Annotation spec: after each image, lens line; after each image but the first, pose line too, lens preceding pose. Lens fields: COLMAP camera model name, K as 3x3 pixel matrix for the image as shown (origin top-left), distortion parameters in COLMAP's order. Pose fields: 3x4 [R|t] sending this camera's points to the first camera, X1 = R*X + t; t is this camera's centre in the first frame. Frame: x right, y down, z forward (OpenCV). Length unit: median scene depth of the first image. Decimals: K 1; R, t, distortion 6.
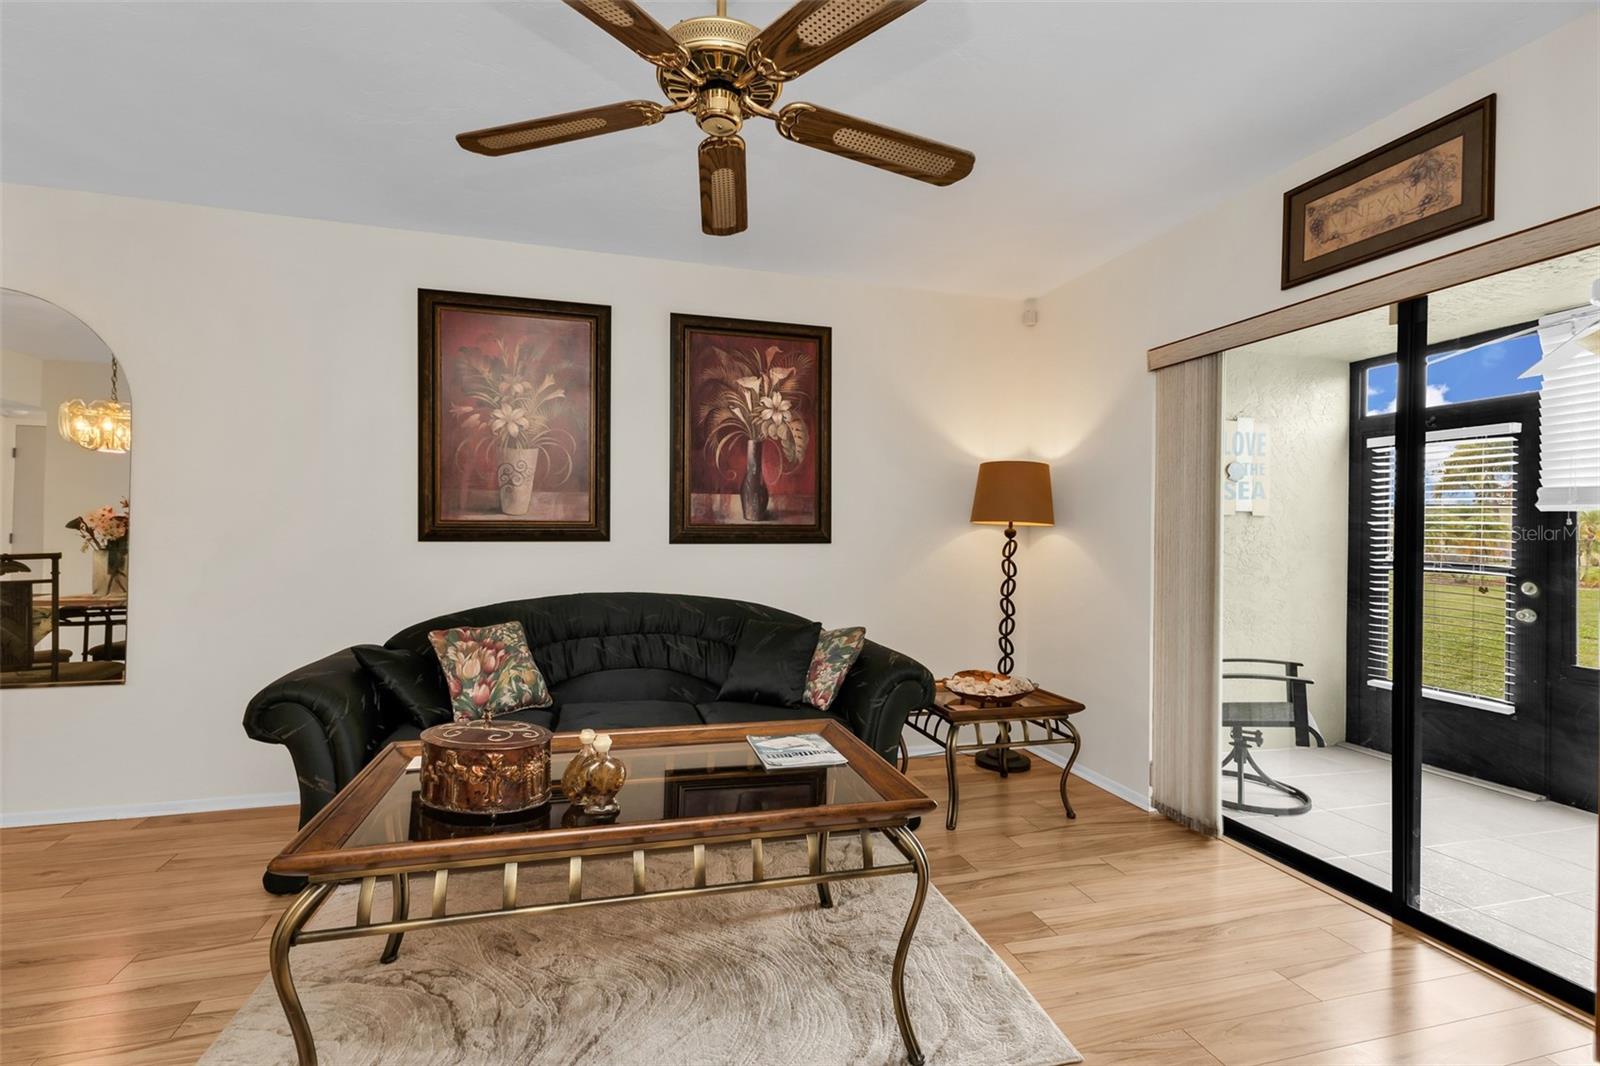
lens RADIAL K [[702.4, 0, 796.3], [0, 702.4, 532.3], [0, 0, 1]] dist [0.007383, 0.000064]
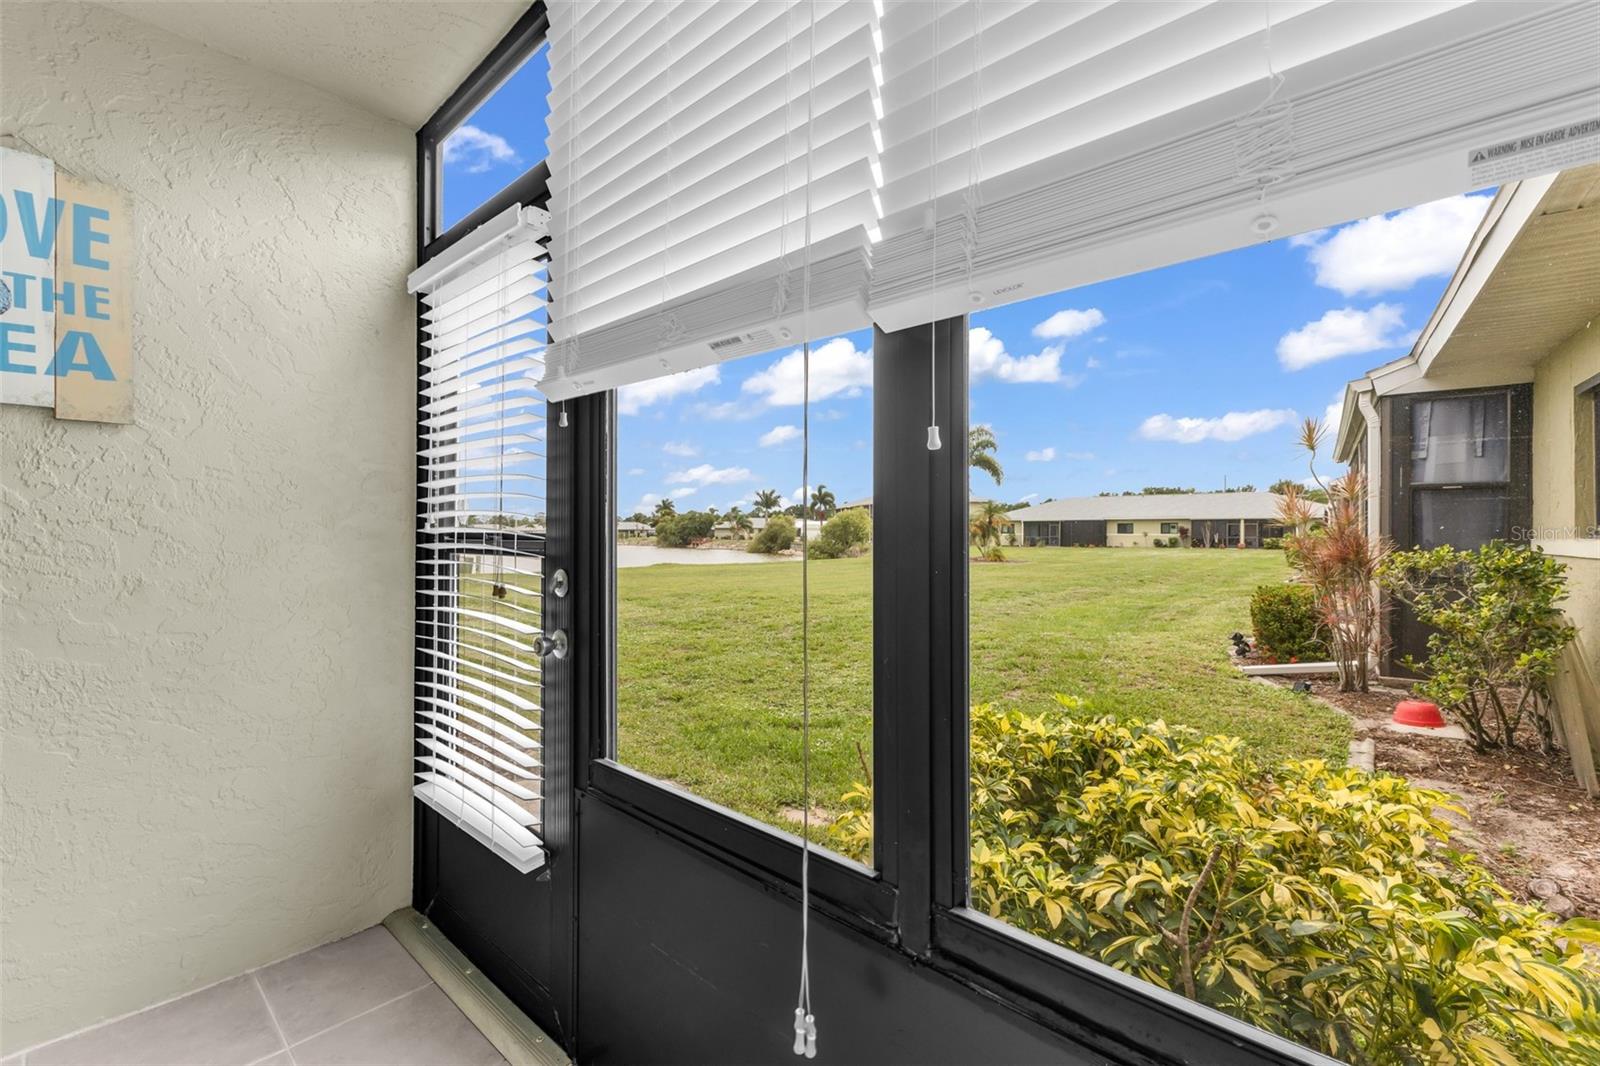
lens RADIAL K [[702.4, 0, 796.3], [0, 702.4, 532.3], [0, 0, 1]] dist [0.007383, 0.000064]
pose [[0.852891, -0.012699, 0.521934, 1.160800], [0.009379, 0.999915, 0.009003, 0.056485], [-0.522004, -0.002783, 0.852938, 0.682419]]
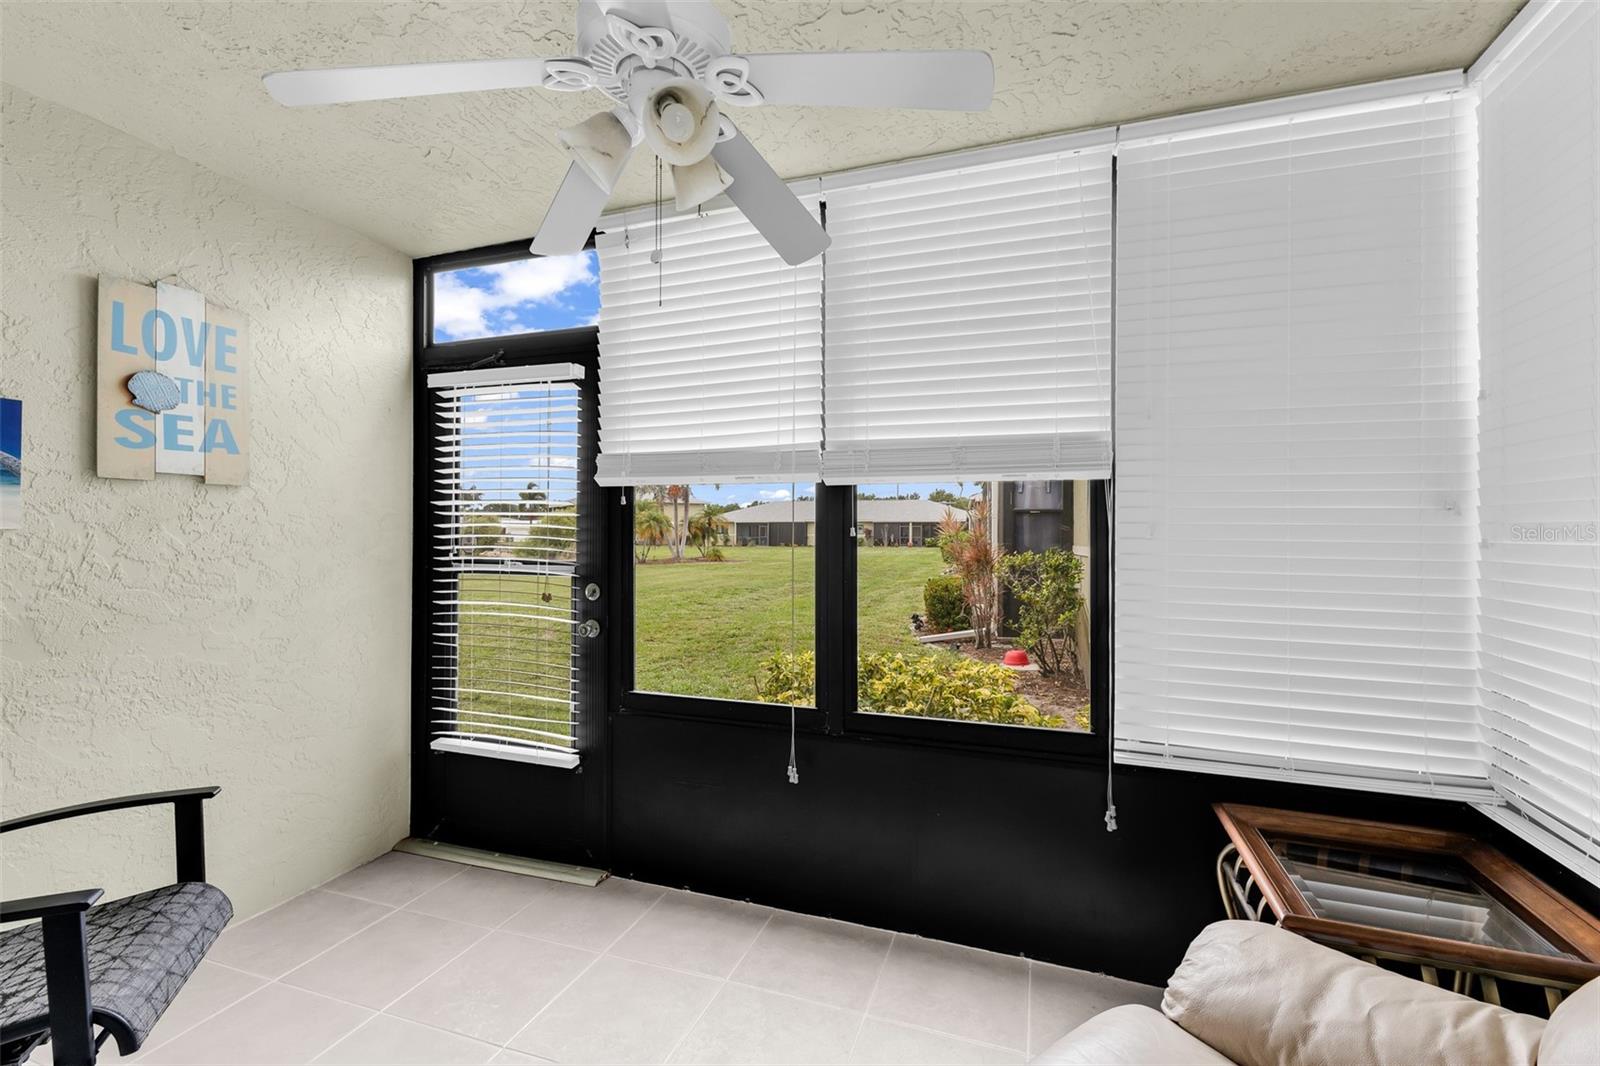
lens RADIAL K [[695.0, 0, 801.8], [0, 695.0, 537.2], [0, 0, 1]] dist [0.002500, -0.000029]
pose [[0.573975, -0.018177, 0.818671, 0.705214], [0.004841, 0.999811, 0.018805, 0.012482], [-0.818858, -0.006831, 0.573955, 0.506906]]
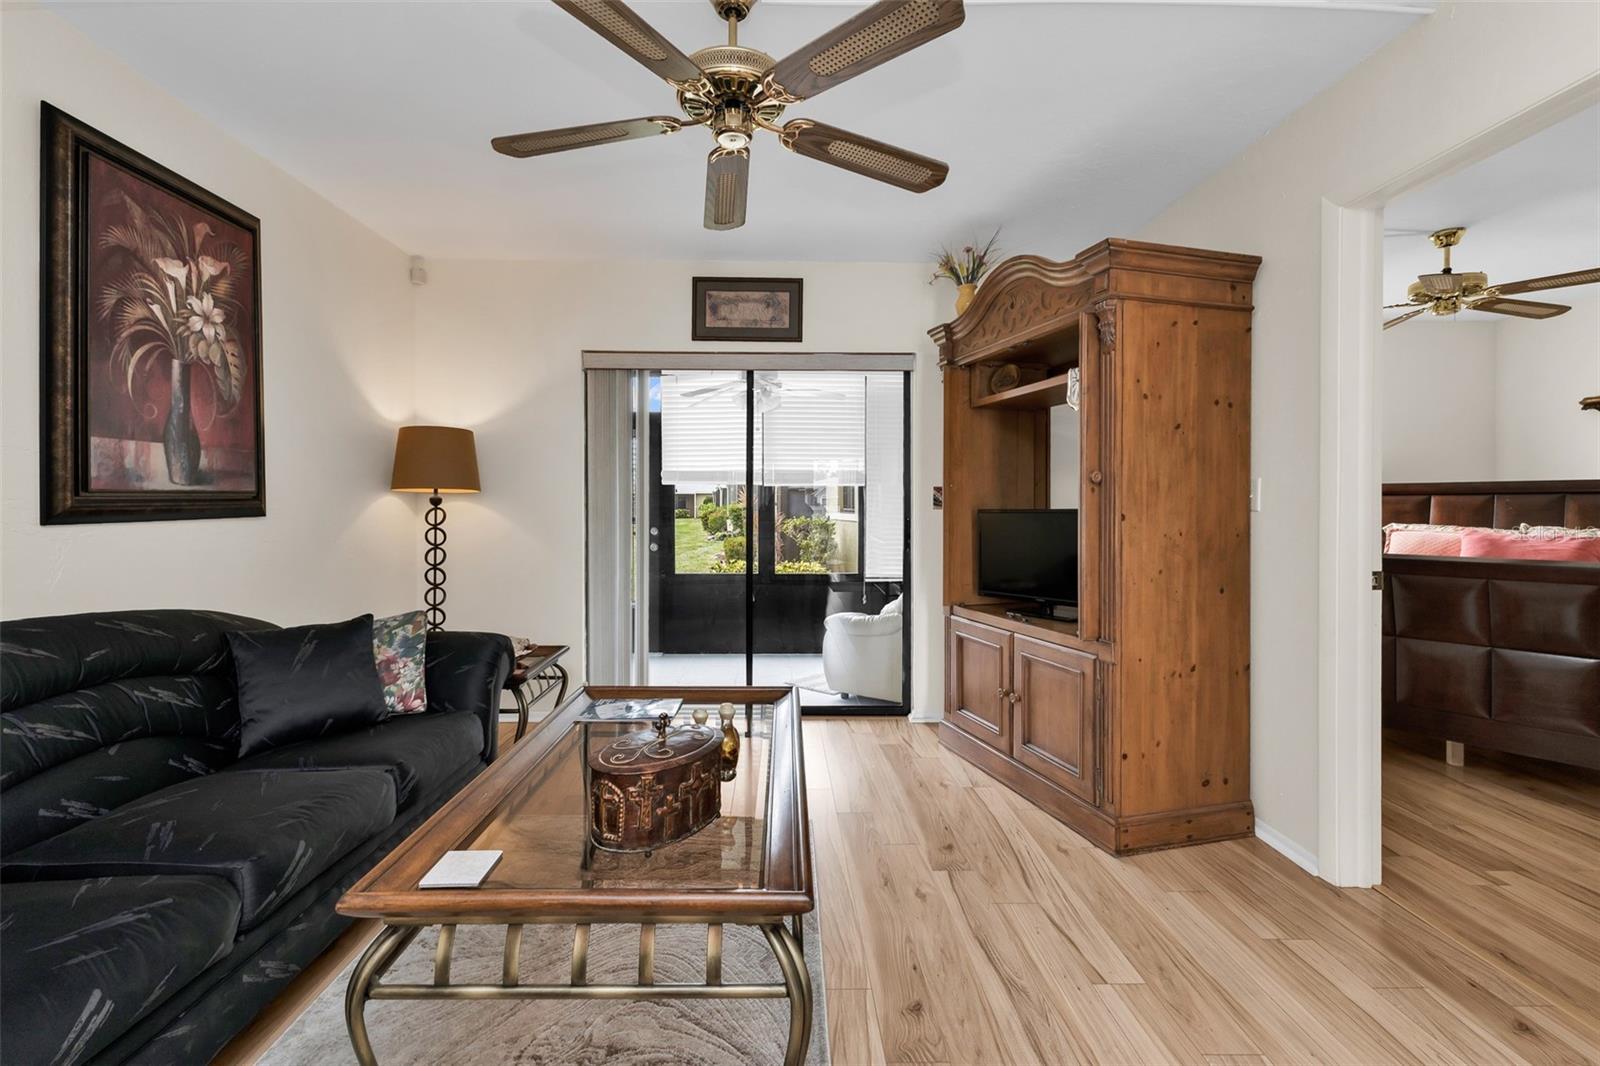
lens RADIAL K [[705.5, 0, 796.2], [0, 705.5, 512.1], [0, 0, 1]] dist [0.005508, -0.001674]
pose [[0.253787, -0.025252, 0.966930, -0.602156], [0.003896, 0.999678, 0.025085, -0.006258], [-0.967252, -0.002599, 0.253804, 0.316131]]
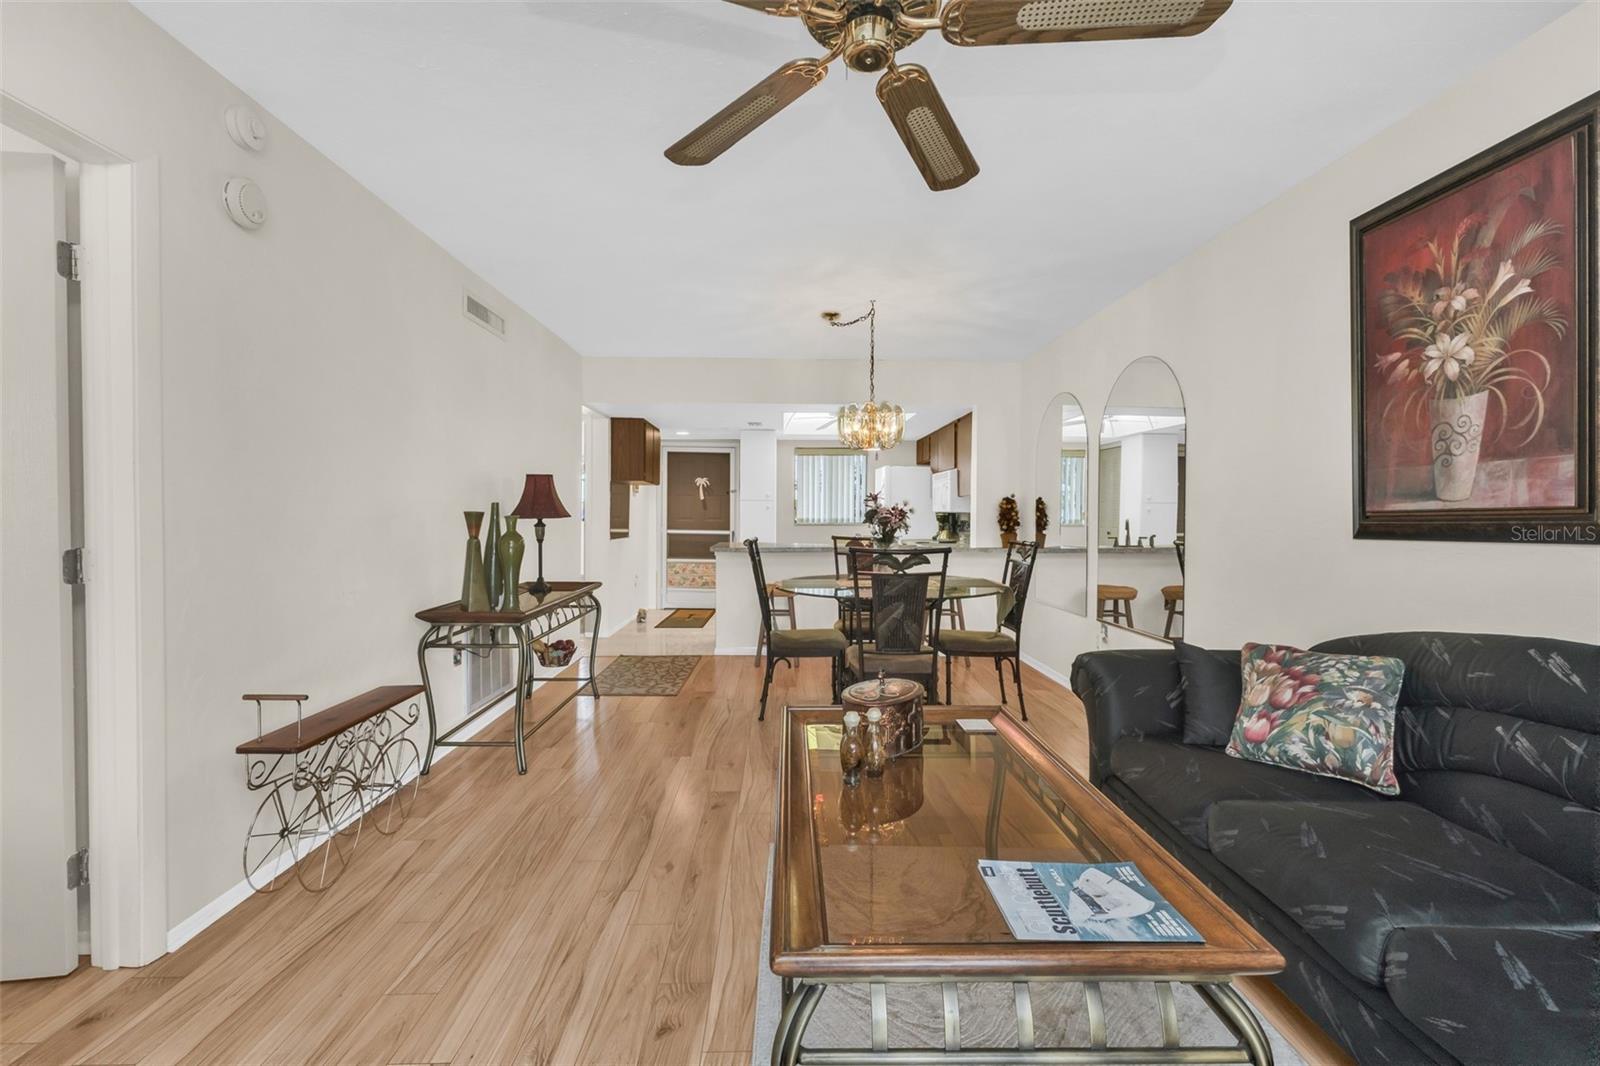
lens RADIAL K [[709.7, 0, 788.1], [0, 709.7, 519.5], [0, 0, 1]] dist [0.000132, -0.000207]
pose [[-0.275907, -0.011990, -0.961110, 0.392953], [-0.010921, 0.999897, -0.009339, 0.005251], [0.961122, 0.007920, -0.276009, 0.588847]]
